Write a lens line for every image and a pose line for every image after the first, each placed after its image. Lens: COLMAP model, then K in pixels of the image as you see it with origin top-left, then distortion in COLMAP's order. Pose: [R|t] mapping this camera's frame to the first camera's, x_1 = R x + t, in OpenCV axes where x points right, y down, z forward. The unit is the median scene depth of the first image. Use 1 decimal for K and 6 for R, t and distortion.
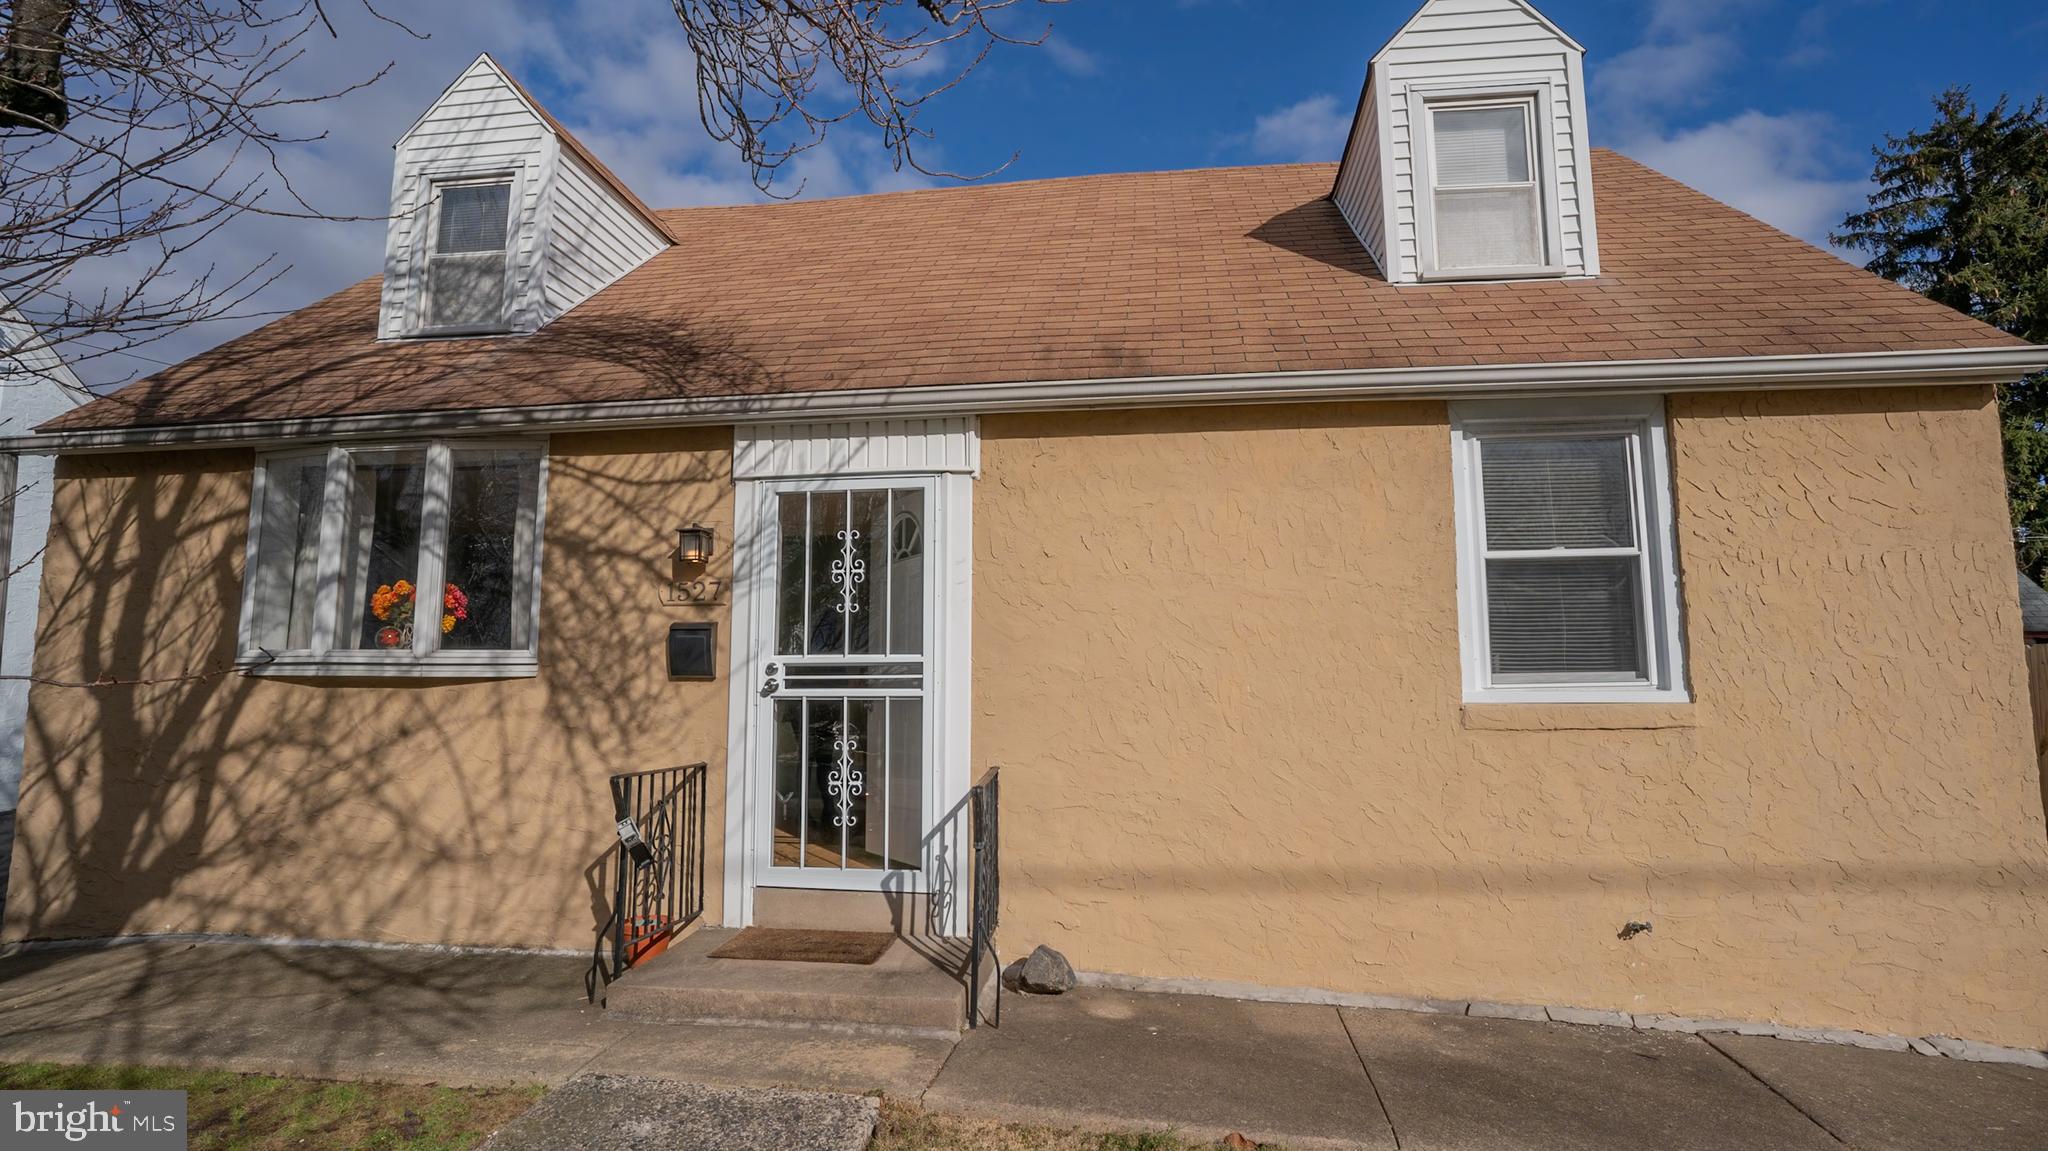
lens RADIAL K [[1055.6, 0, 1016.6], [0, 1055.6, 576.3], [0, 0, 1]] dist [-0.081231, 0.045422]
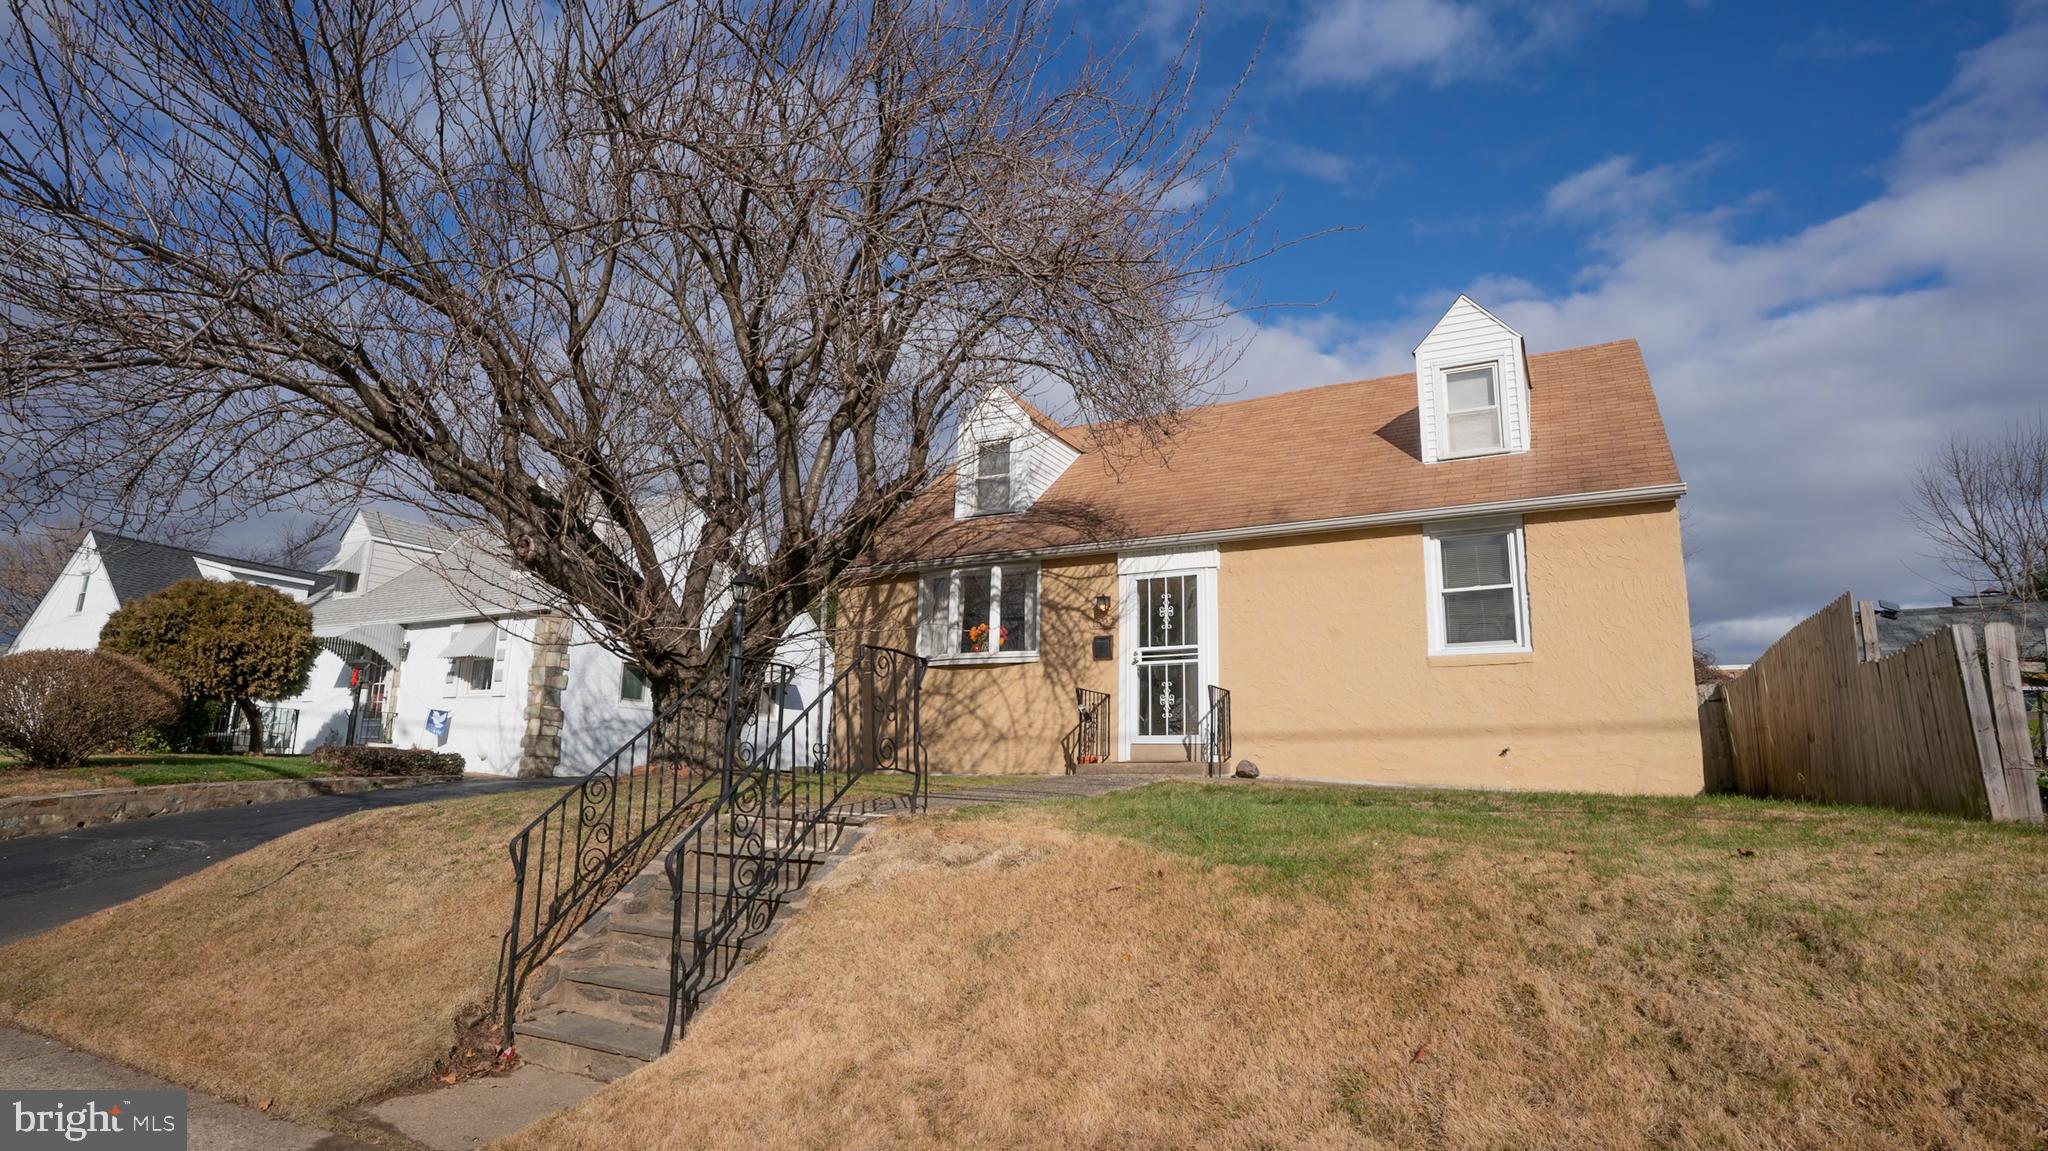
lens RADIAL K [[1055.6, 0, 1016.6], [0, 1055.6, 576.3], [0, 0, 1]] dist [-0.081231, 0.045422]
pose [[0.935572, -0.051153, -0.349413, 0.344773], [0.020869, 0.995733, -0.089893, 0.118470], [0.352520, 0.076809, 0.932647, -1.287056]]
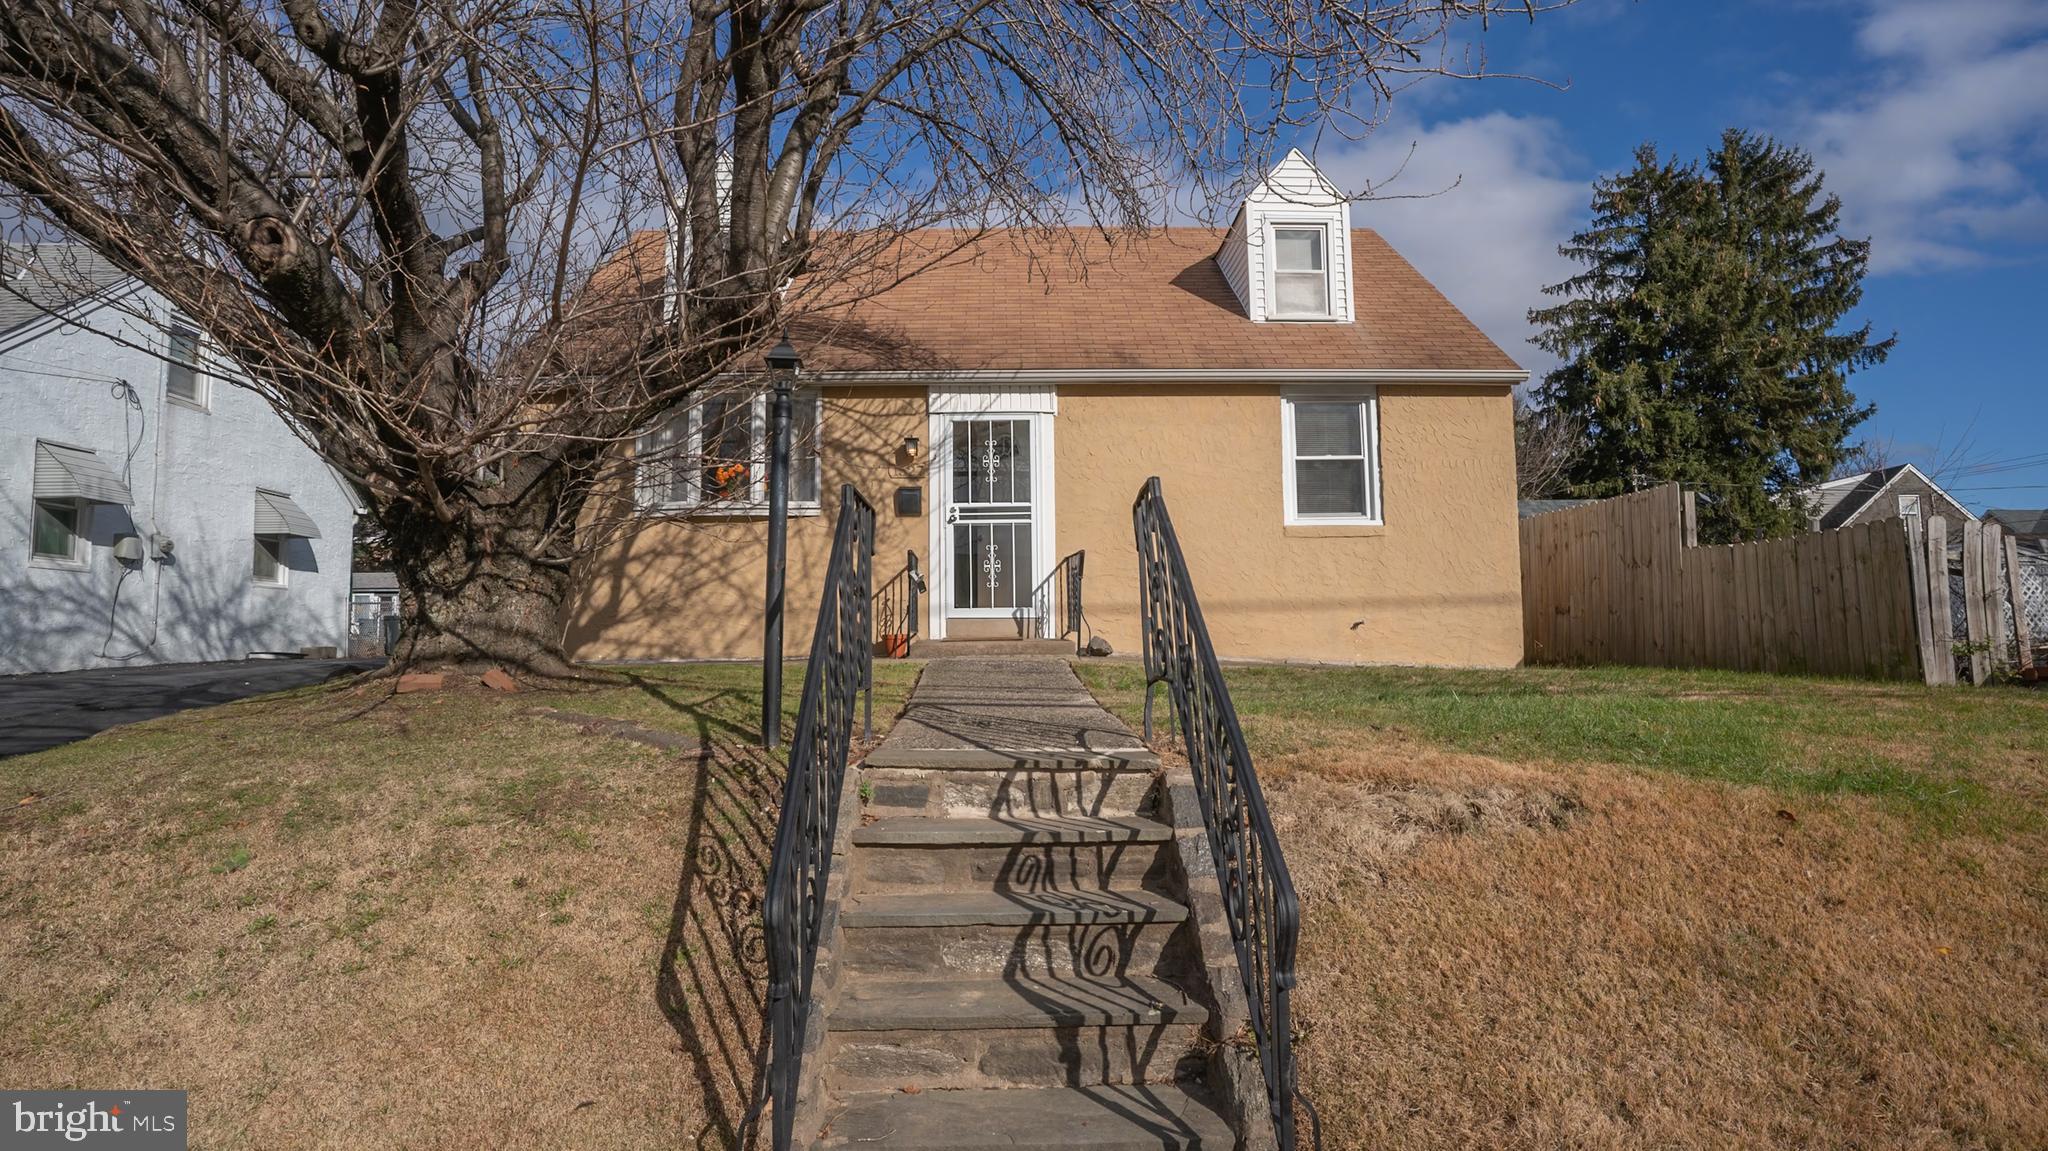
lens RADIAL K [[1055.6, 0, 1016.6], [0, 1055.6, 576.3], [0, 0, 1]] dist [-0.081231, 0.045422]
pose [[0.987429, 0.001042, 0.158058, -0.411395], [-0.007918, 0.999049, 0.042879, 0.121801], [-0.157863, -0.043592, 0.986498, -0.944333]]
